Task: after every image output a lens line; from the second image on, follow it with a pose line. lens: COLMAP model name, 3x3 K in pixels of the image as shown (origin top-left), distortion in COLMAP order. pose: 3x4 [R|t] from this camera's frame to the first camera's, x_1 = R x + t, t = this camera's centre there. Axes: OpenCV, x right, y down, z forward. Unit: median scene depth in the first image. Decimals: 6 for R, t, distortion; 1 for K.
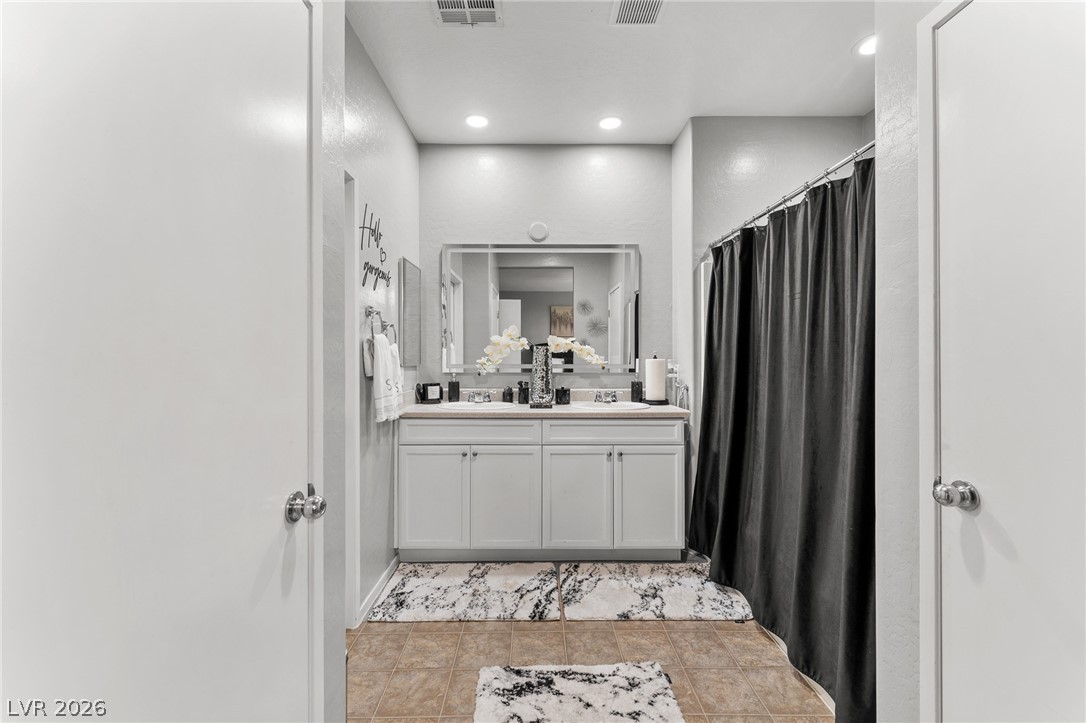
lens RADIAL K [[441.6, 0, 538.3], [0, 441.6, 351.8], [0, 0, 1]] dist [-0.002021, -0.000374]
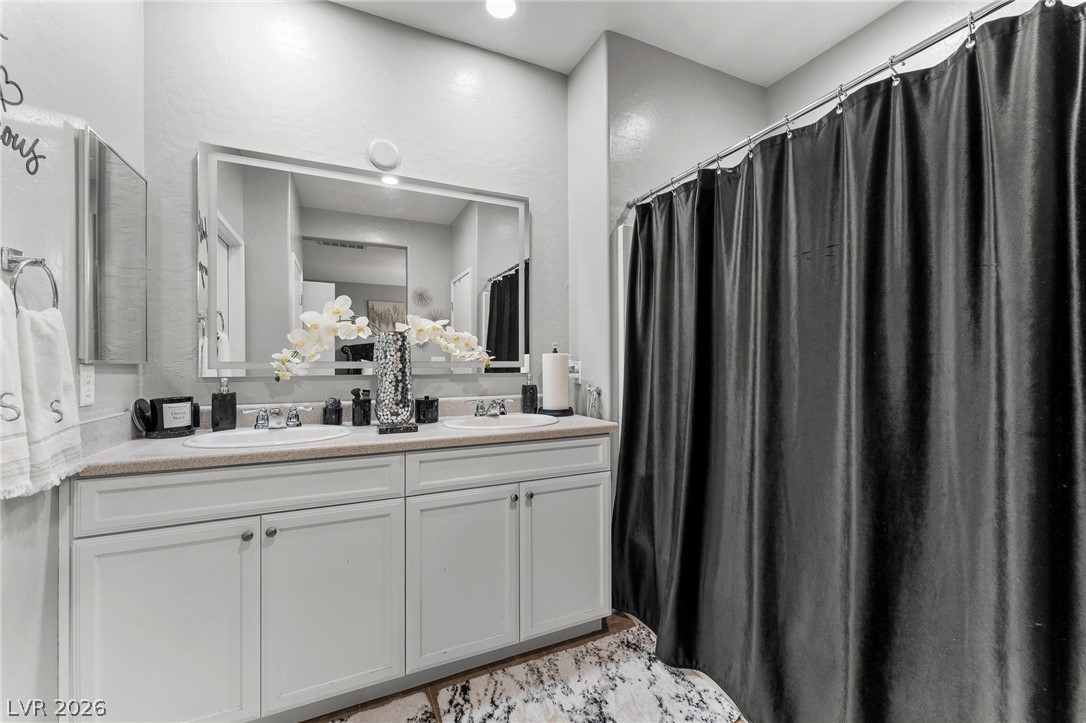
lens RADIAL K [[434.0, 0, 540.4], [0, 434.0, 359.1], [0, 0, 1]] dist [-0.001022, -0.000468]
pose [[0.909970, -0.000029, 0.414674, -0.060101], [-0.000979, 0.999997, 0.002217, 0.025107], [-0.414673, -0.002424, 0.909967, 0.365586]]
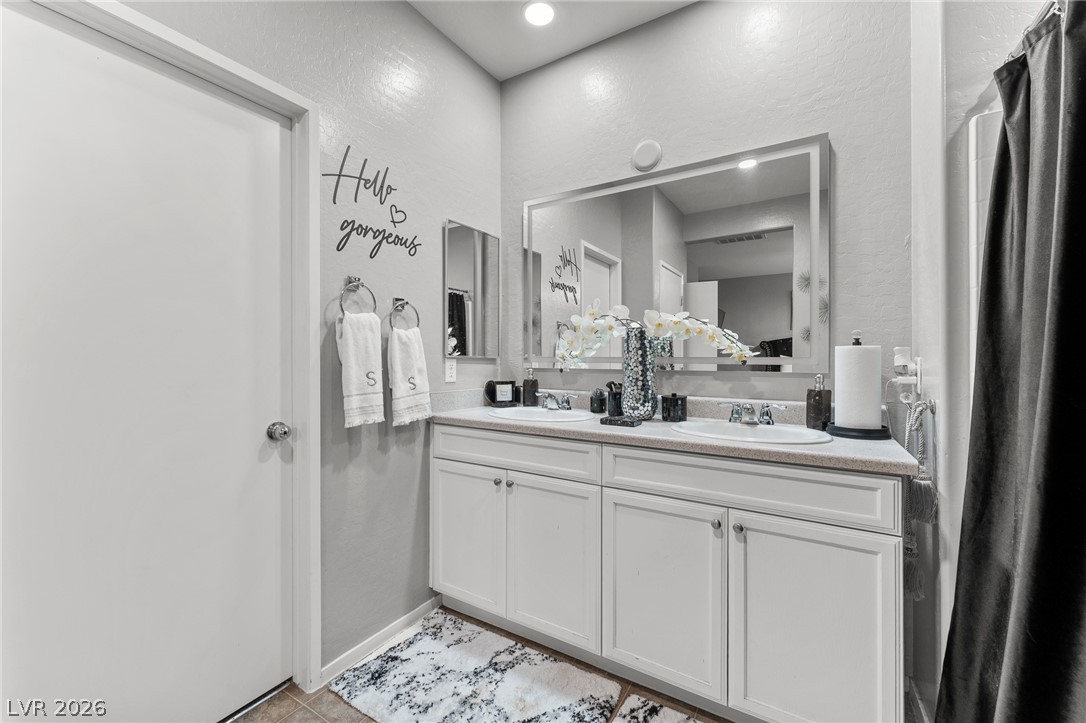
lens RADIAL K [[436.5, 0, 540.4], [0, 436.5, 355.5], [0, 0, 1]] dist [-0.000901, -0.000237]
pose [[0.846672, -0.000901, -0.532115, 0.232065], [0.002562, 0.999994, 0.002384, 0.026176], [0.532109, -0.003382, 0.846669, 0.400606]]
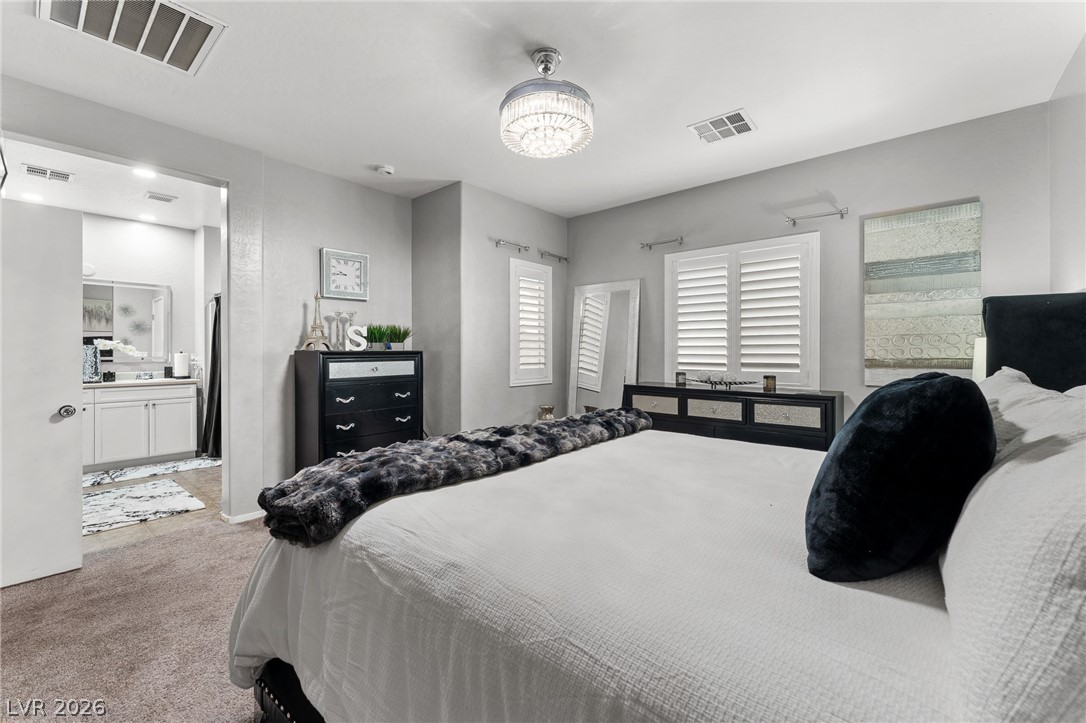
lens RADIAL K [[441.6, 0, 538.3], [0, 441.6, 351.8], [0, 0, 1]] dist [-0.002021, -0.000374]
pose [[0.652327, -0.003191, 0.757931, -0.147824], [-0.005653, 0.999943, 0.009075, -0.015249], [-0.757916, -0.010205, 0.652272, -1.289451]]
